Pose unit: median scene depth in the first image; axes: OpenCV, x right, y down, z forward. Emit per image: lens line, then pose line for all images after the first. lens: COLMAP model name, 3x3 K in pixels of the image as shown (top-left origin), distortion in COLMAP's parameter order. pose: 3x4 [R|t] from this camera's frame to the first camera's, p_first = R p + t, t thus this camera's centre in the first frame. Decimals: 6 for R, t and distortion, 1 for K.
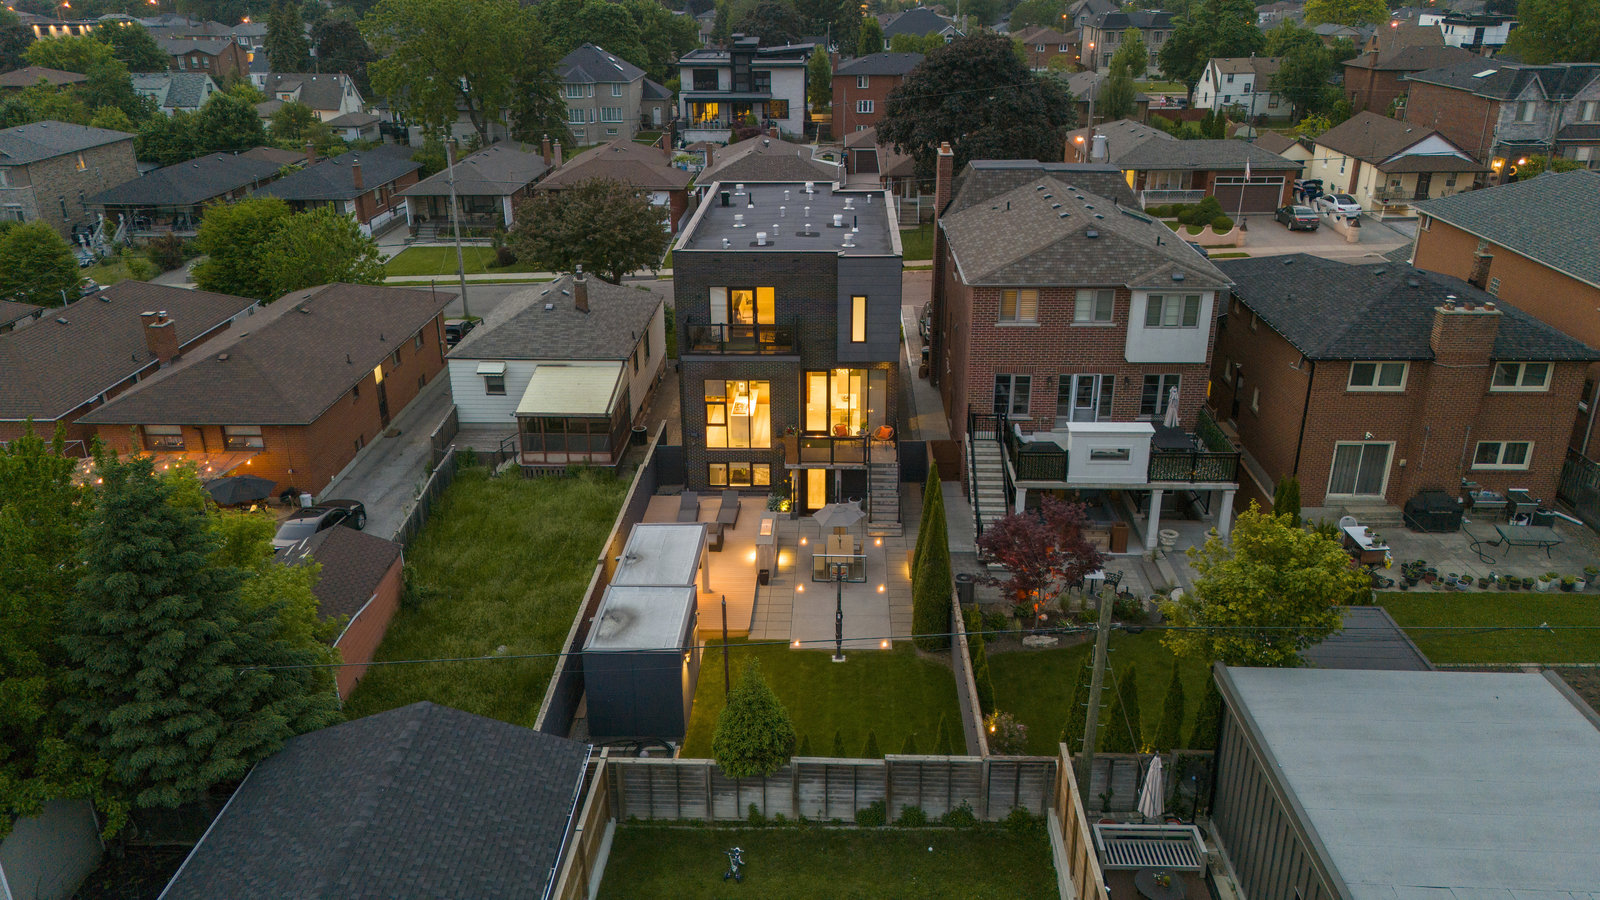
lens RADIAL K [[1172.8, 0, 800.0], [0, 1172.8, 450.0], [0, 0, 1]] dist [0.084726, -0.089152]
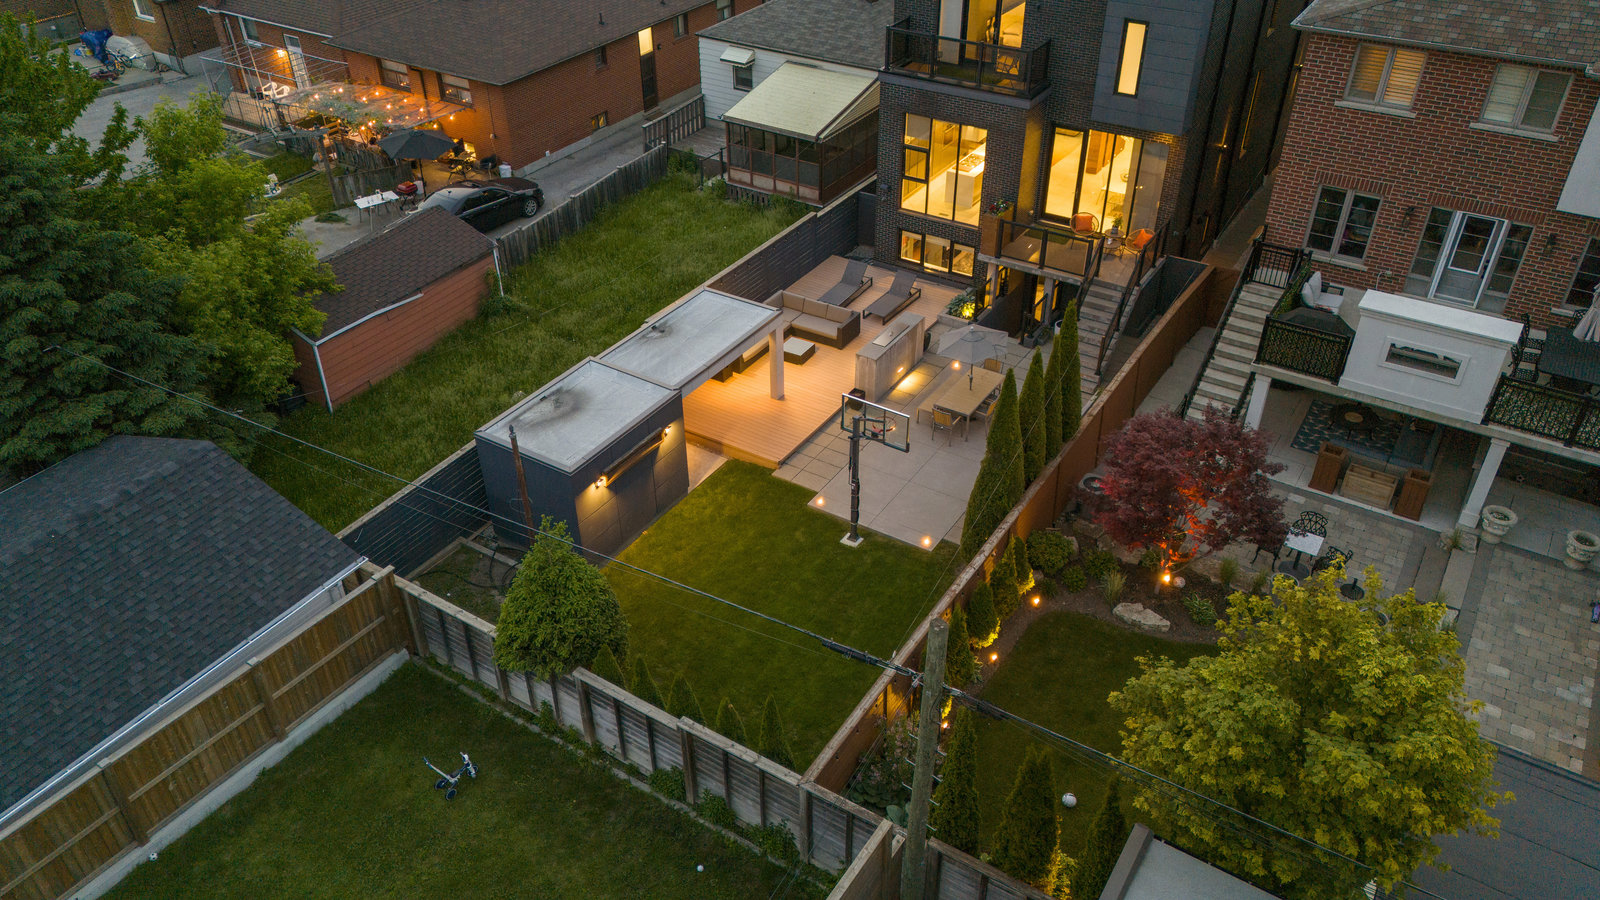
lens RADIAL K [[1172.8, 0, 800.0], [0, 1172.8, 450.0], [0, 0, 1]] dist [0.084726, -0.089152]
pose [[0.858715, 0.295841, -0.418434, 0.233985], [-0.189694, 0.942034, 0.276744, -0.054070], [0.476051, -0.158270, 0.865058, 0.300973]]
